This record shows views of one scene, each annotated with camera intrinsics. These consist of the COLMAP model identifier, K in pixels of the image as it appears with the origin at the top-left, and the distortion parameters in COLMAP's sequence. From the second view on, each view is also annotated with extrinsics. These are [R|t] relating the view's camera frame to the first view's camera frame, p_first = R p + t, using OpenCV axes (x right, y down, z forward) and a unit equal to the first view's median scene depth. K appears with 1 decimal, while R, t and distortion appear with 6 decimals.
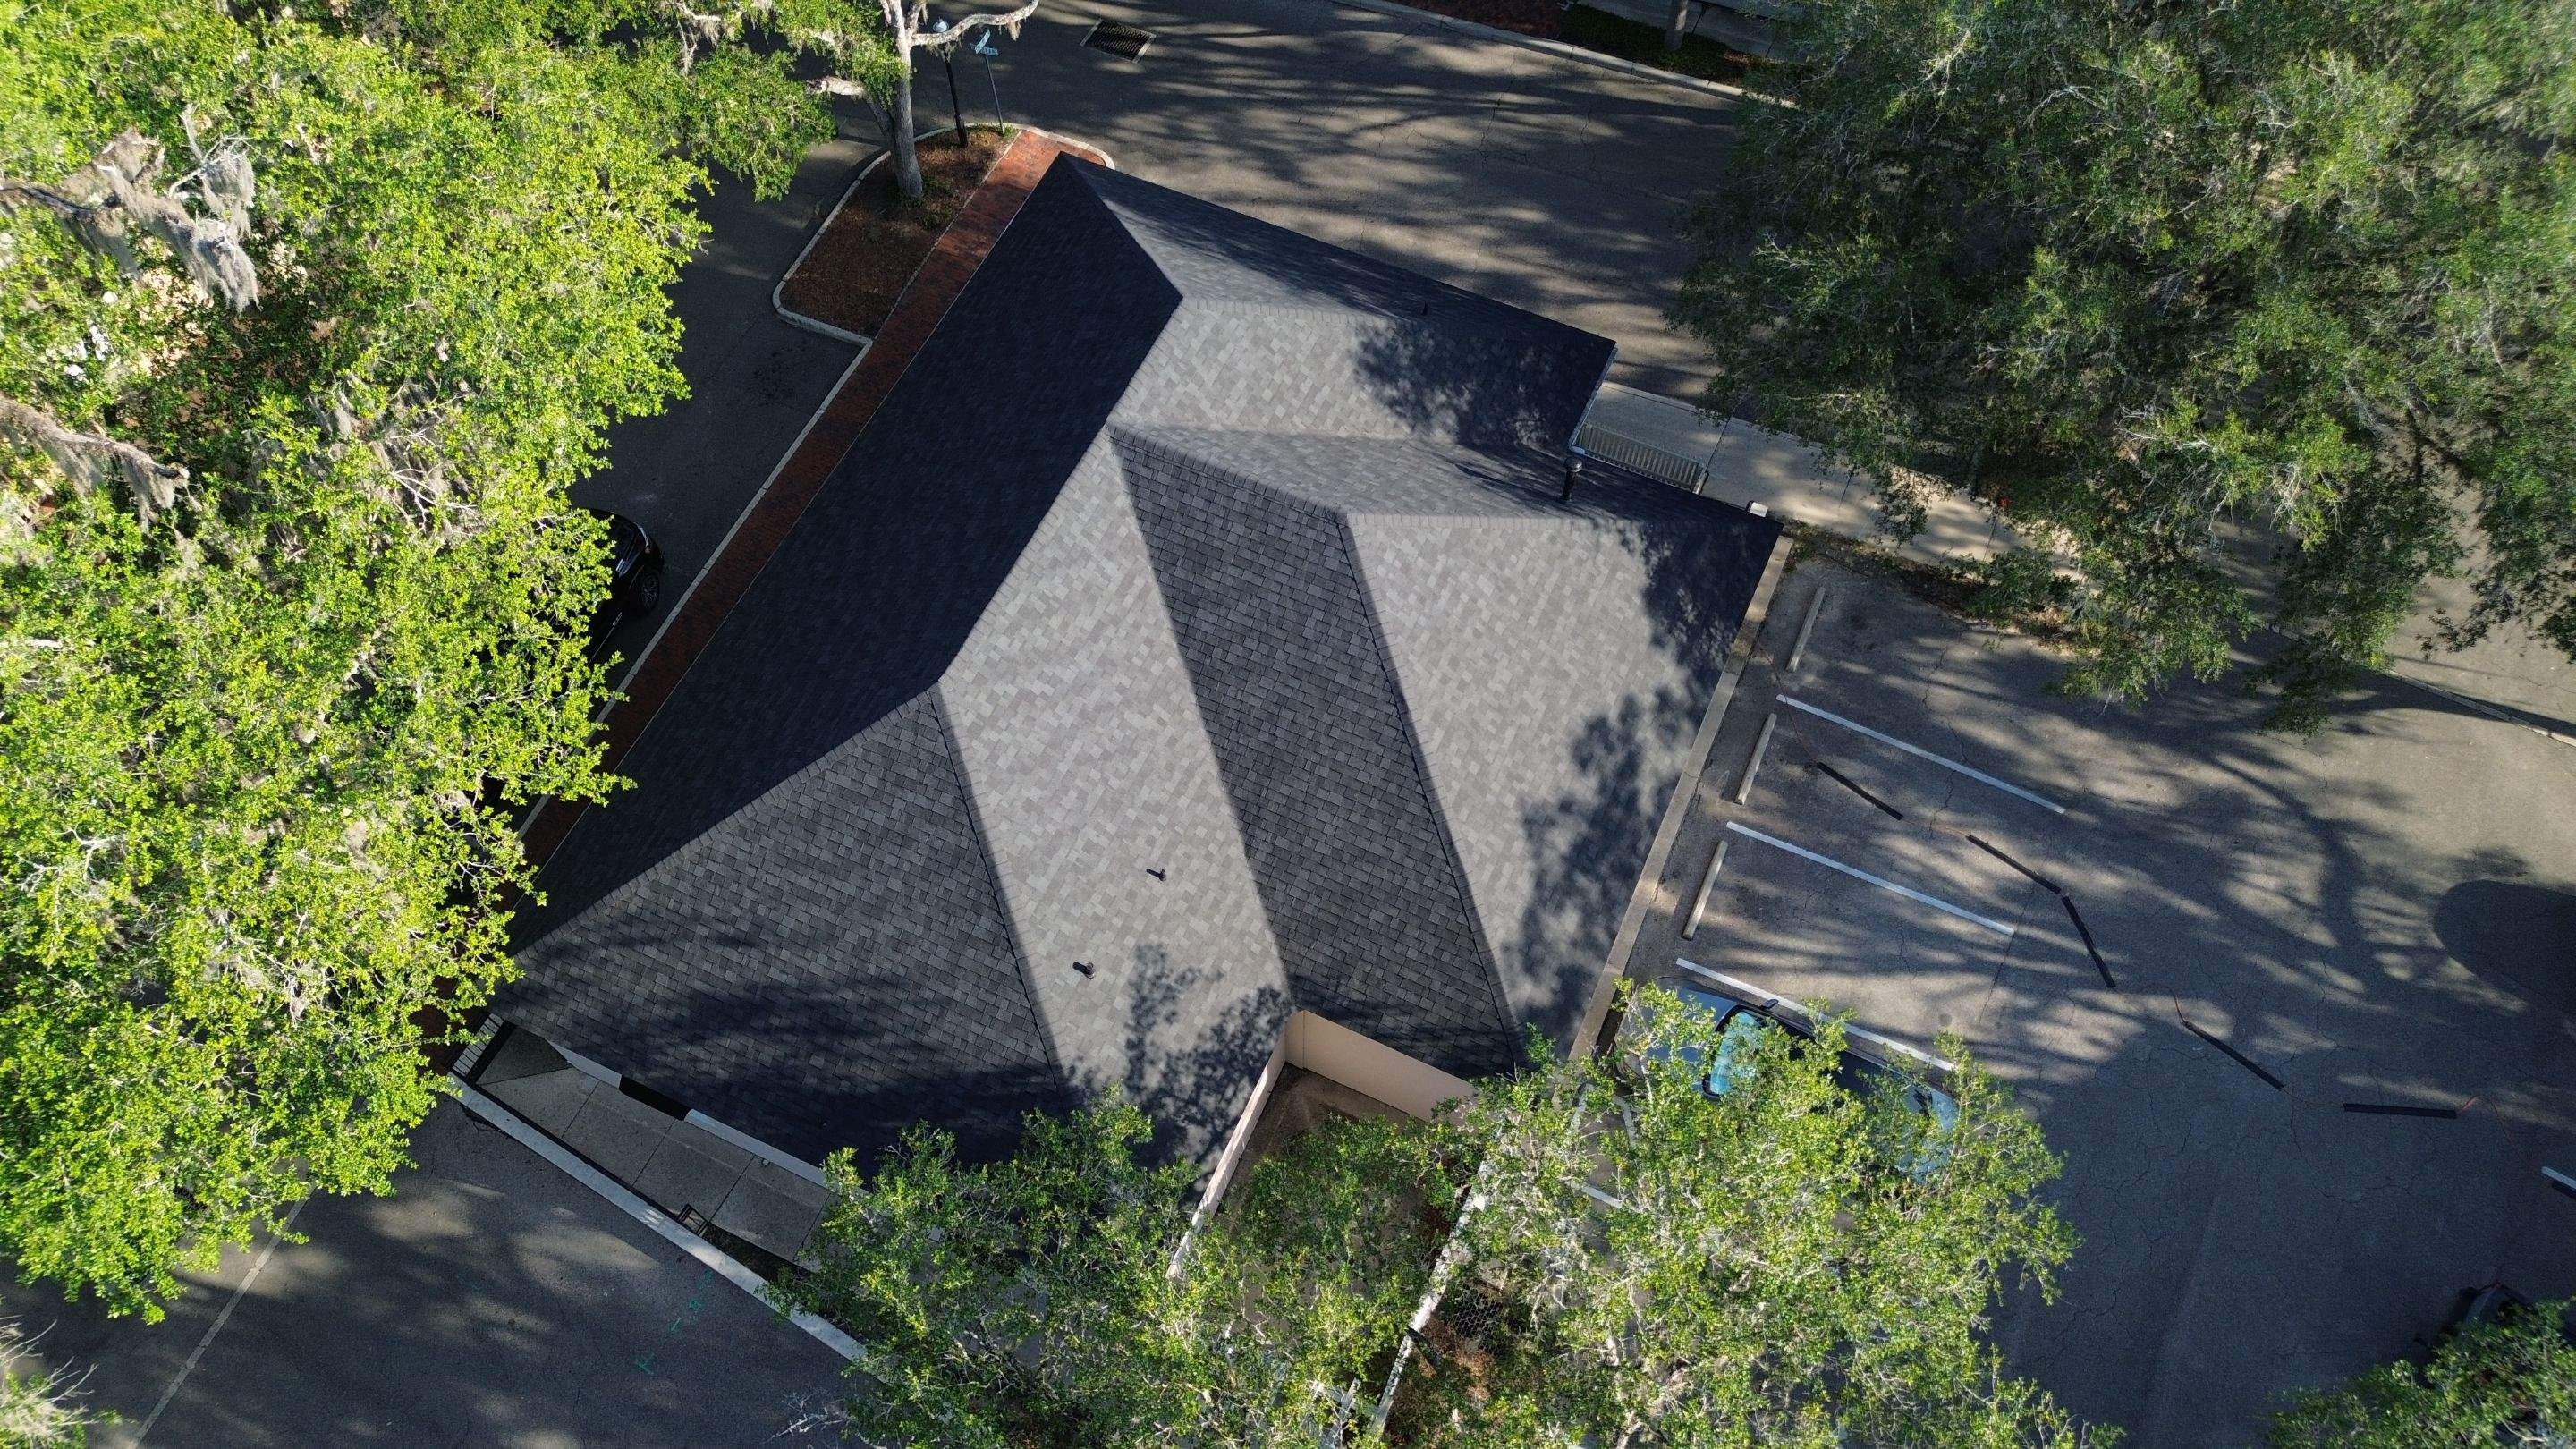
lens RADIAL K [[1824.3, 0, 1291.8], [0, 1824.3, 726.1], [0, 0, 1]] dist [0.065006, -0.061346]
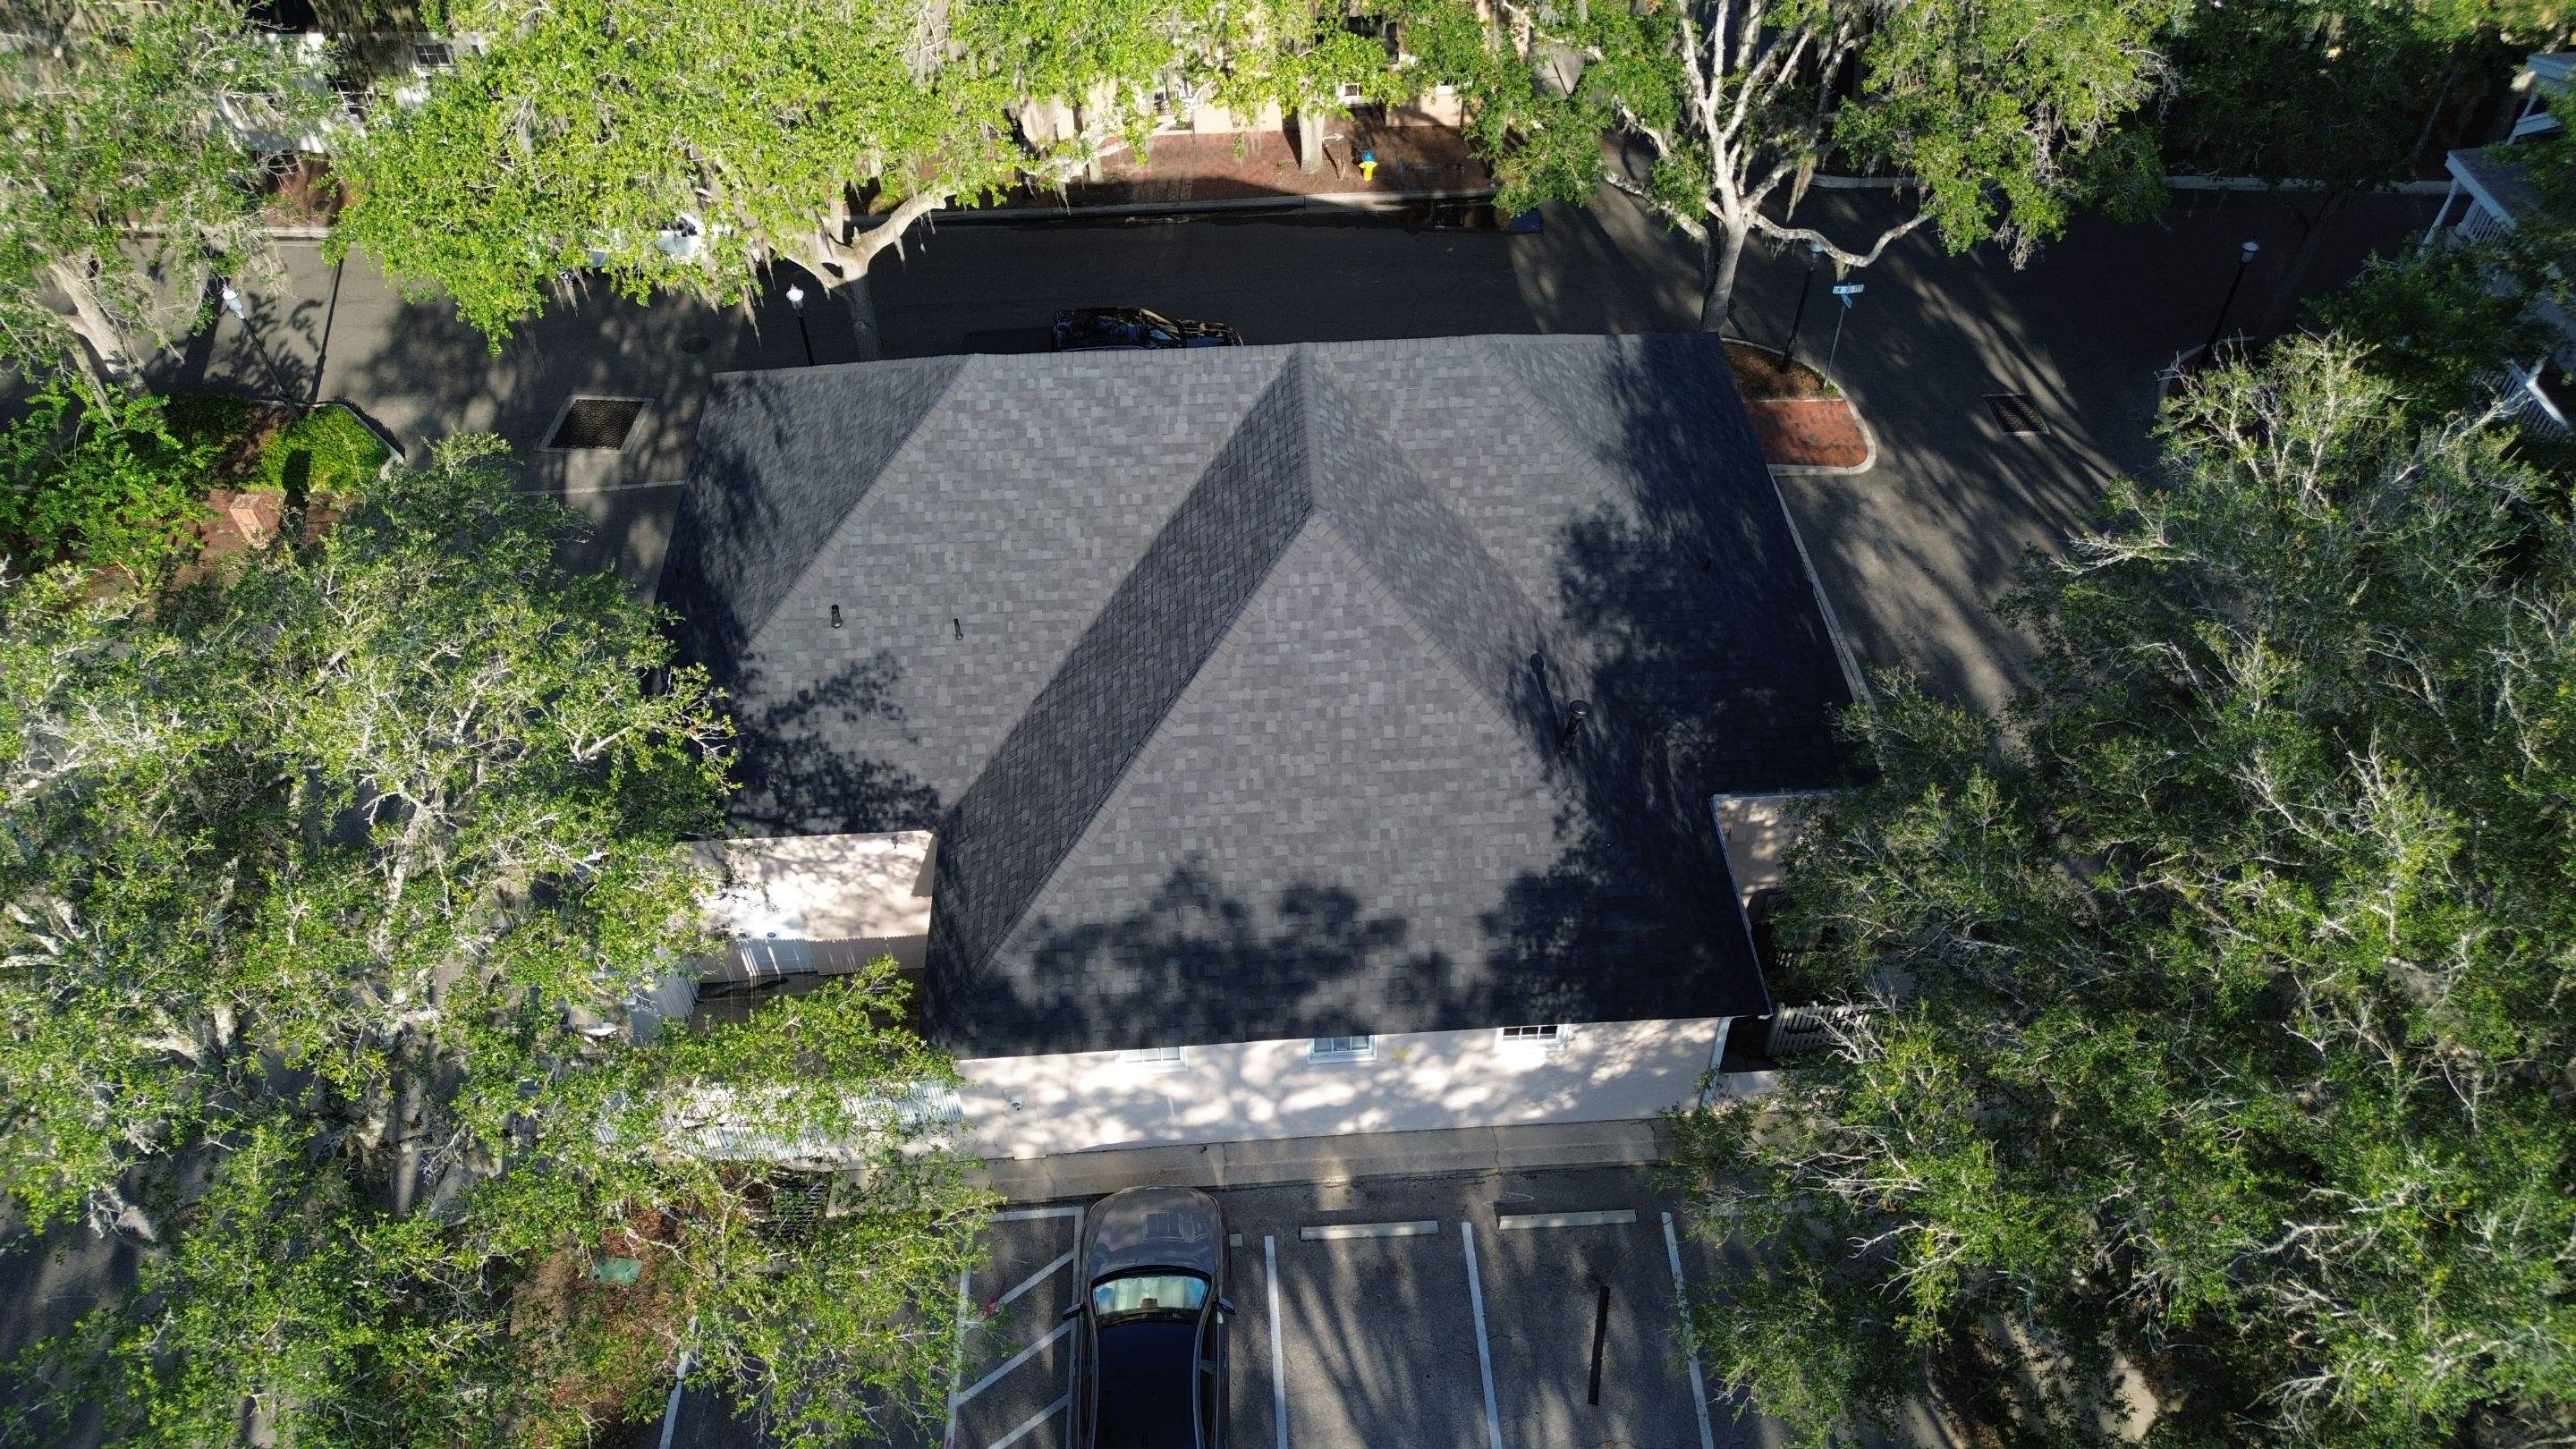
lens RADIAL K [[1848.5, 0, 1301.3], [0, 1848.5, 720.3], [0, 0, 1]] dist [0.069043, -0.080569]
pose [[0.473435, 0.645142, -0.599709, 0.566585], [-0.769879, 0.633871, 0.074117, -0.094299], [0.427954, 0.426615, 0.796778, 0.226009]]
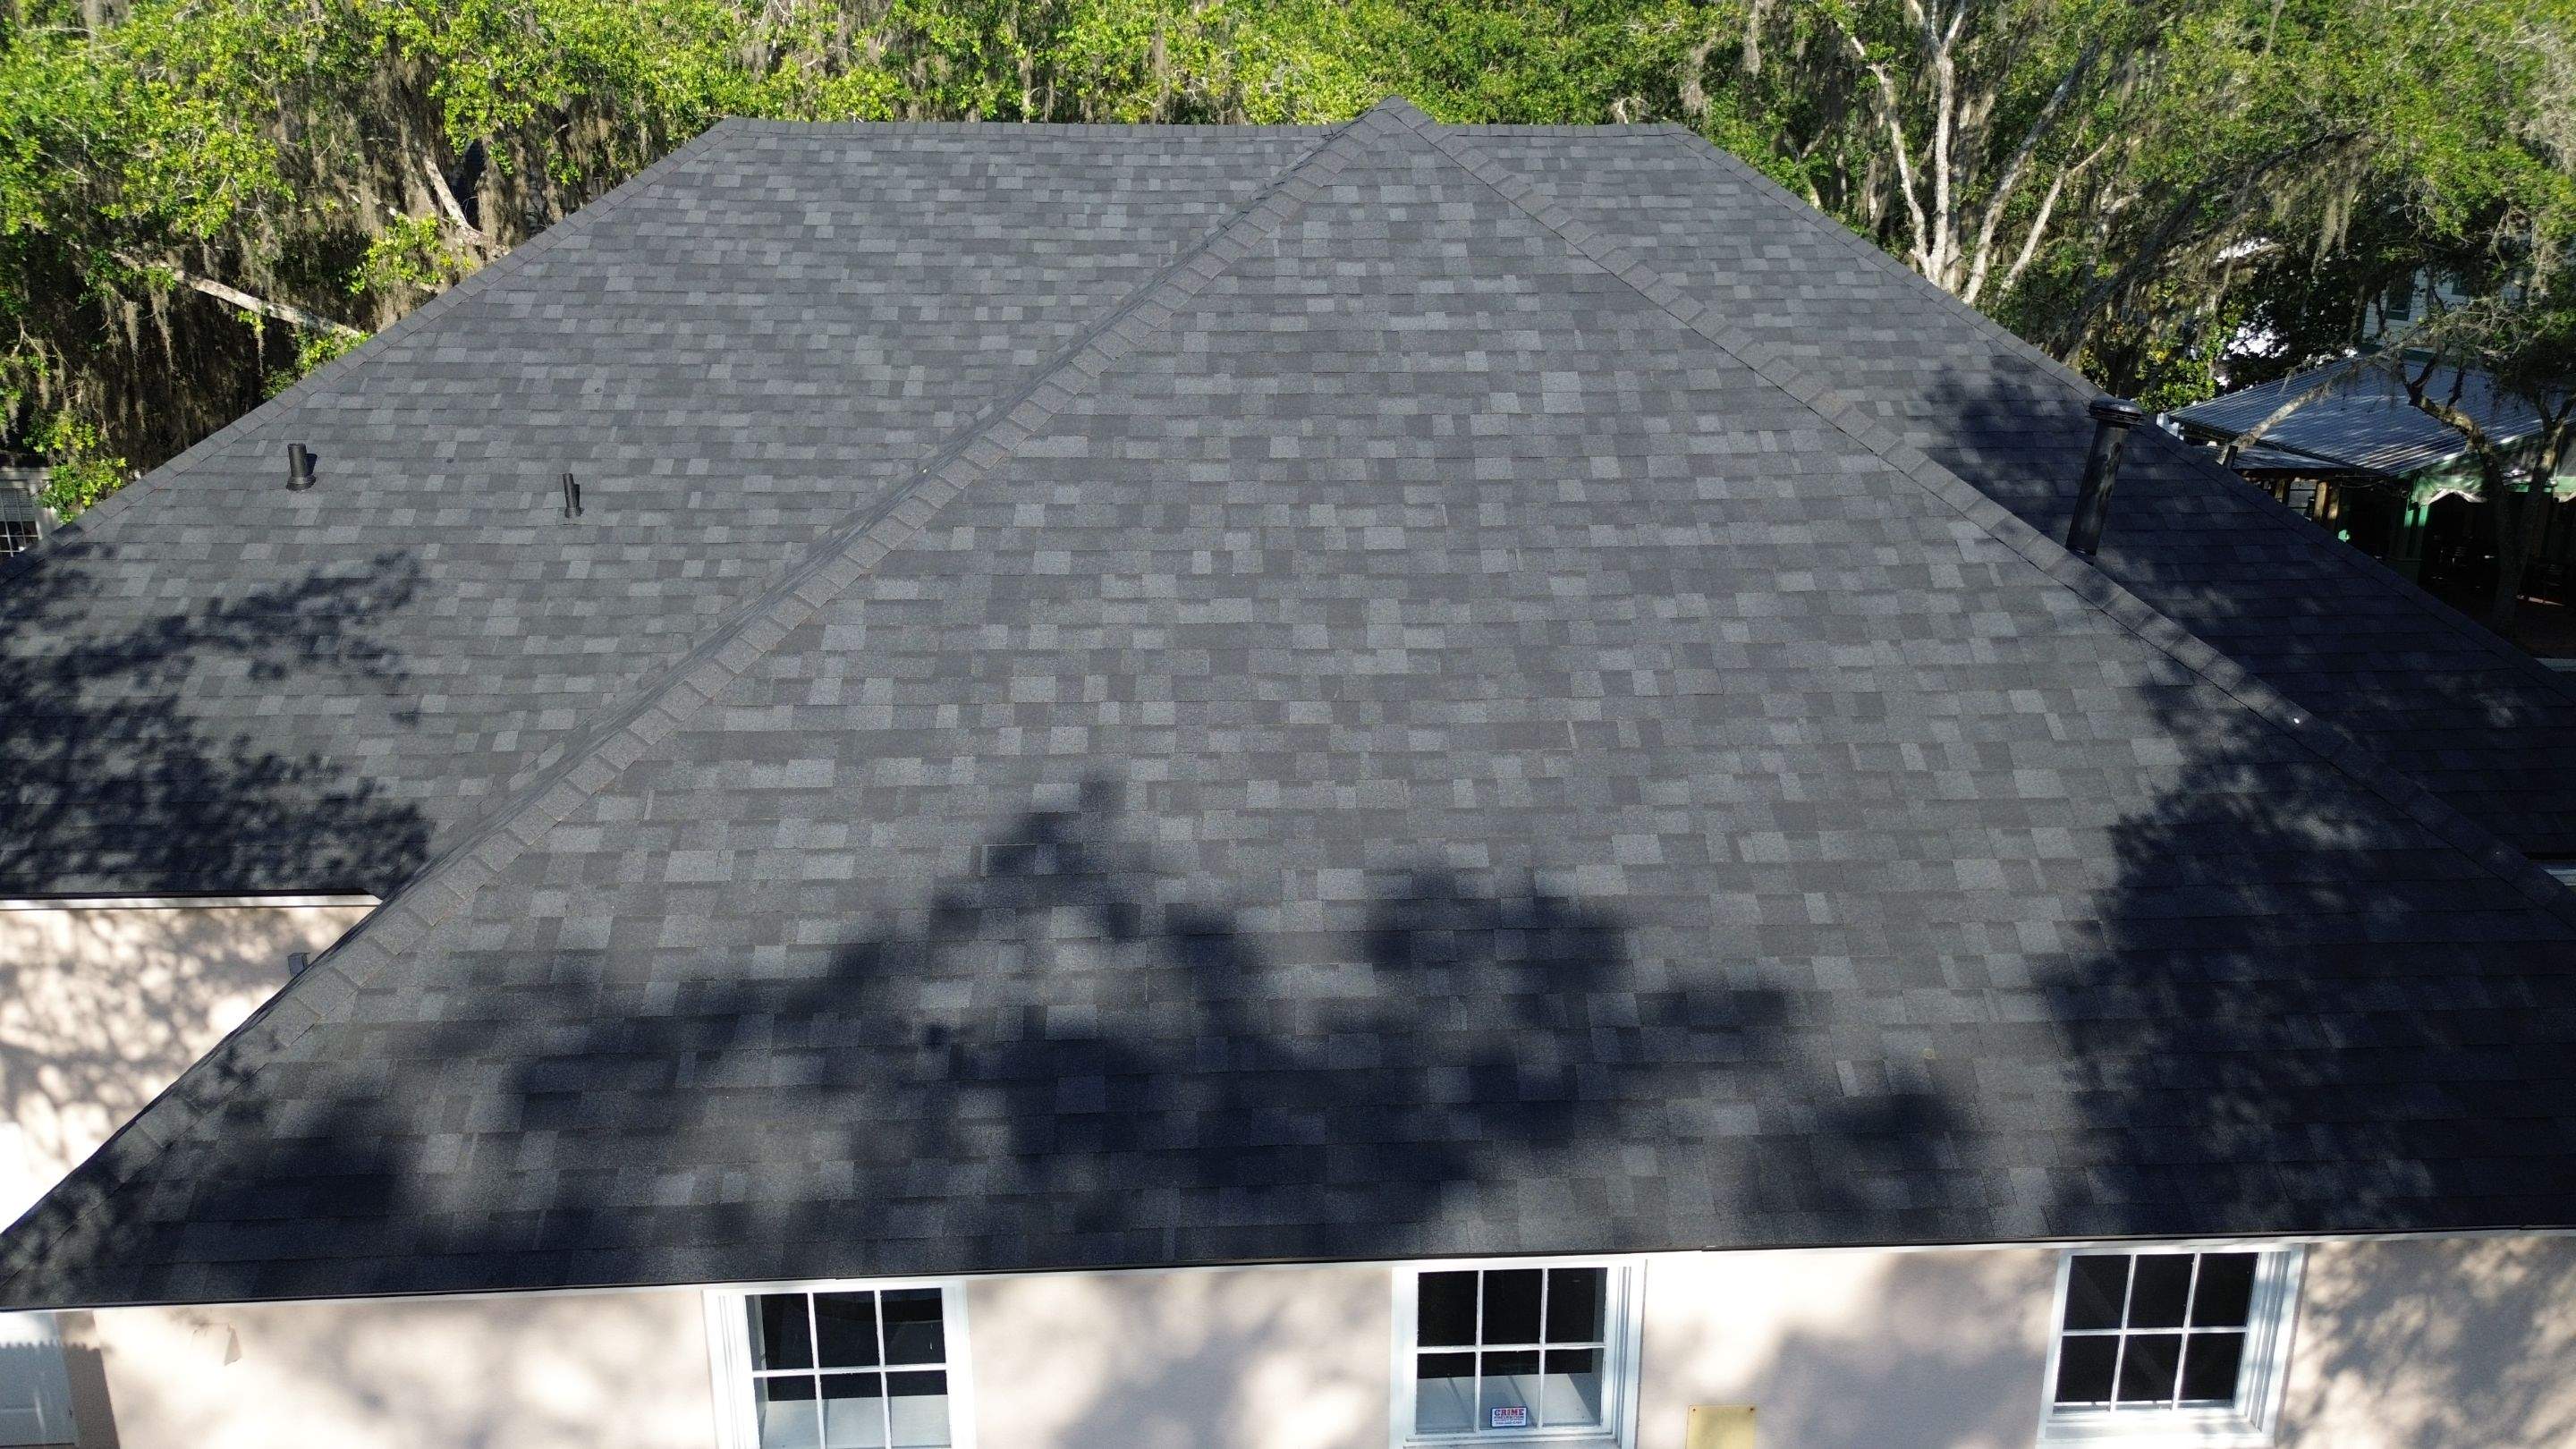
lens RADIAL K [[1824.3, 0, 1291.8], [0, 1824.3, 726.1], [0, 0, 1]] dist [0.065006, -0.061346]
pose [[0.459379, 0.249040, -0.852614, 0.343375], [-0.777743, 0.576438, -0.250668, 0.074783], [0.429052, 0.778266, 0.458493, 0.759996]]
